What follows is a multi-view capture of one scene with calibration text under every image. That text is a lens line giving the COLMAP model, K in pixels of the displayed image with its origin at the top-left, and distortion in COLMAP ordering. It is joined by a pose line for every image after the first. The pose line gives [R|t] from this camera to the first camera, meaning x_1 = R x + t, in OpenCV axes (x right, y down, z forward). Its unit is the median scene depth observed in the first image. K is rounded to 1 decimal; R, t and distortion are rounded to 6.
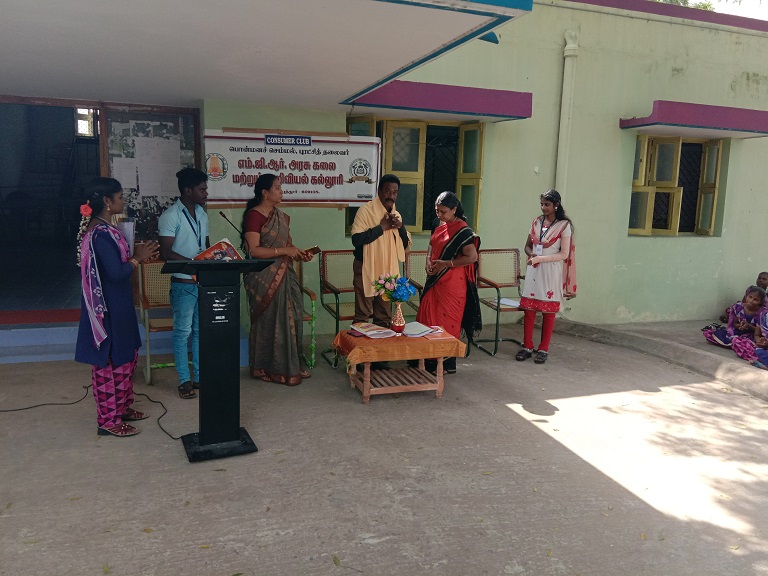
lens RADIAL K [[597.1, 0, 384.0], [0, 597.1, 288.0], [0, 0, 1]] dist [0.101342, -0.134580]
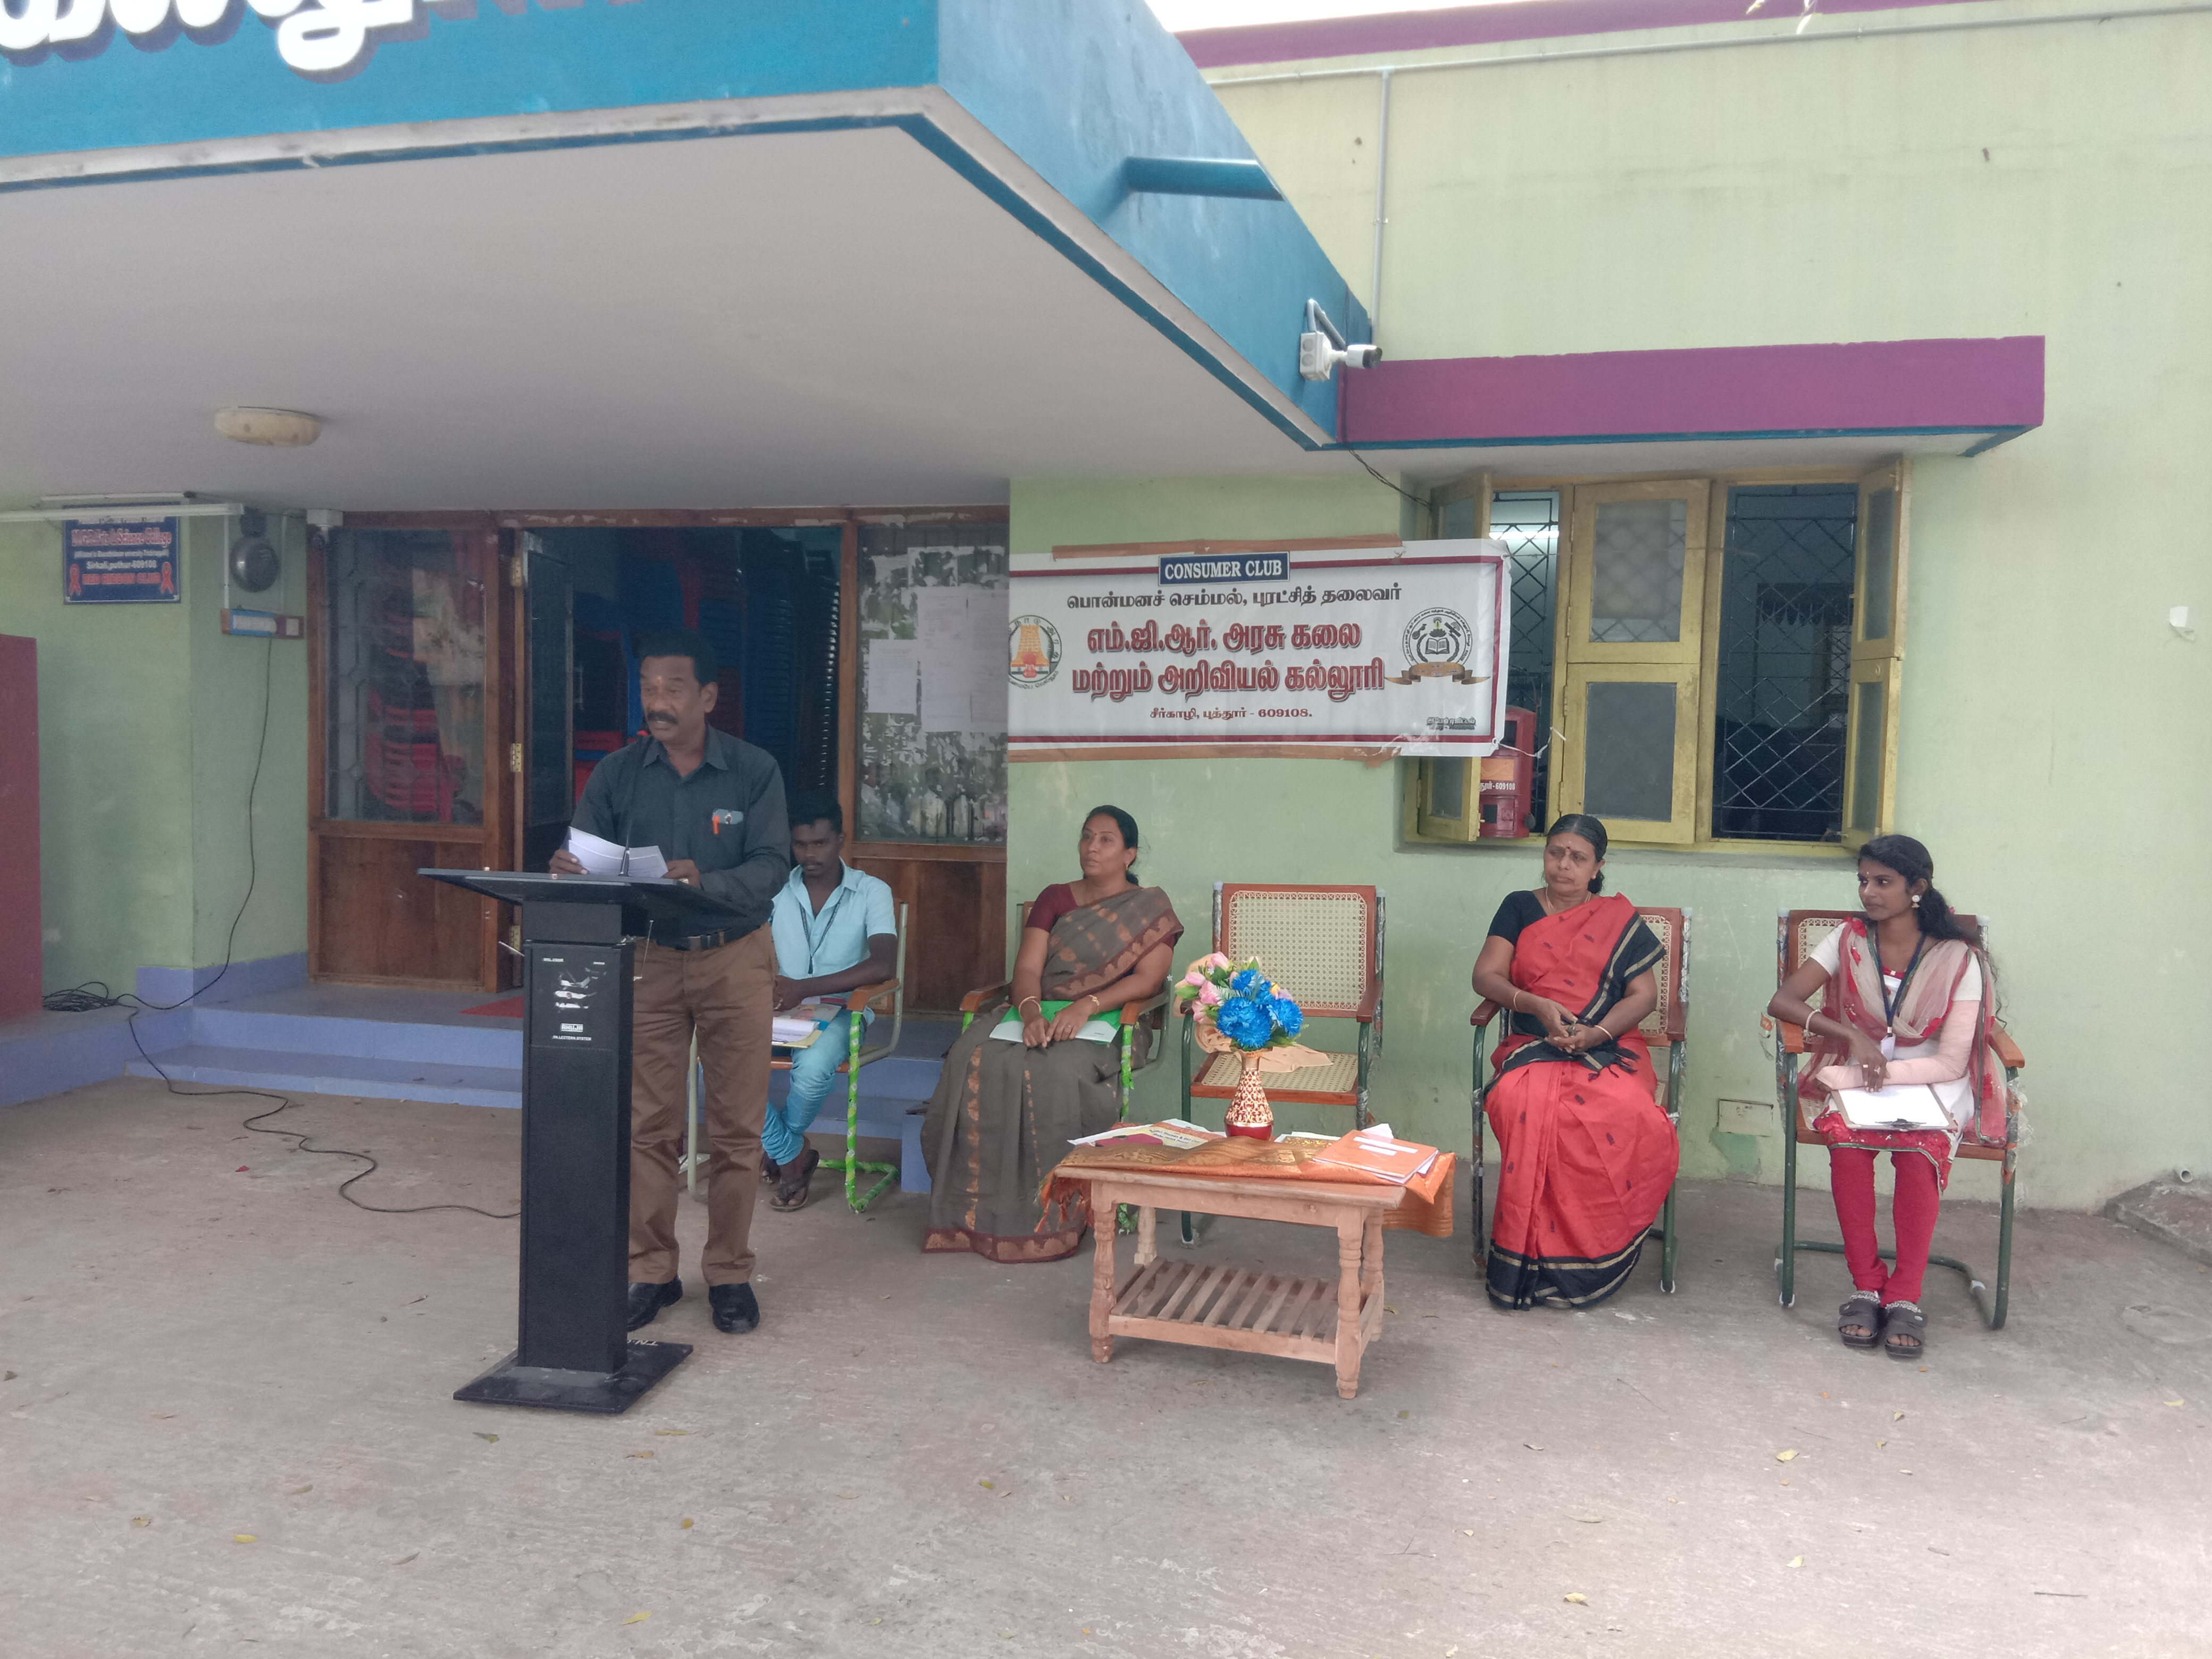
lens RADIAL K [[1719.6, 0, 1106.0], [0, 1719.6, 829.5], [0, 0, 1]] dist [0.101342, -0.134580]
pose [[0.818202, 0.023855, -0.574436, 0.358795], [-0.085313, 0.993115, -0.080275, -0.009095], [0.568566, 0.114688, 0.814603, 0.163216]]
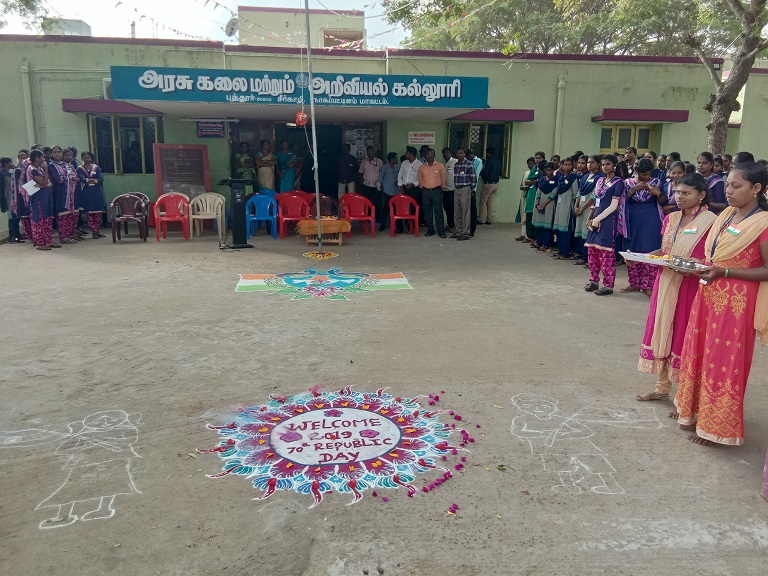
lens RADIAL K [[597.1, 0, 384.0], [0, 597.1, 288.0], [0, 0, 1]] dist [0.101342, -0.134580]
pose [[0.978060, 0.025667, -0.206736, 0.184456], [-0.015329, 0.998558, 0.051452, 0.213369], [0.207759, -0.047154, 0.977043, -1.265038]]
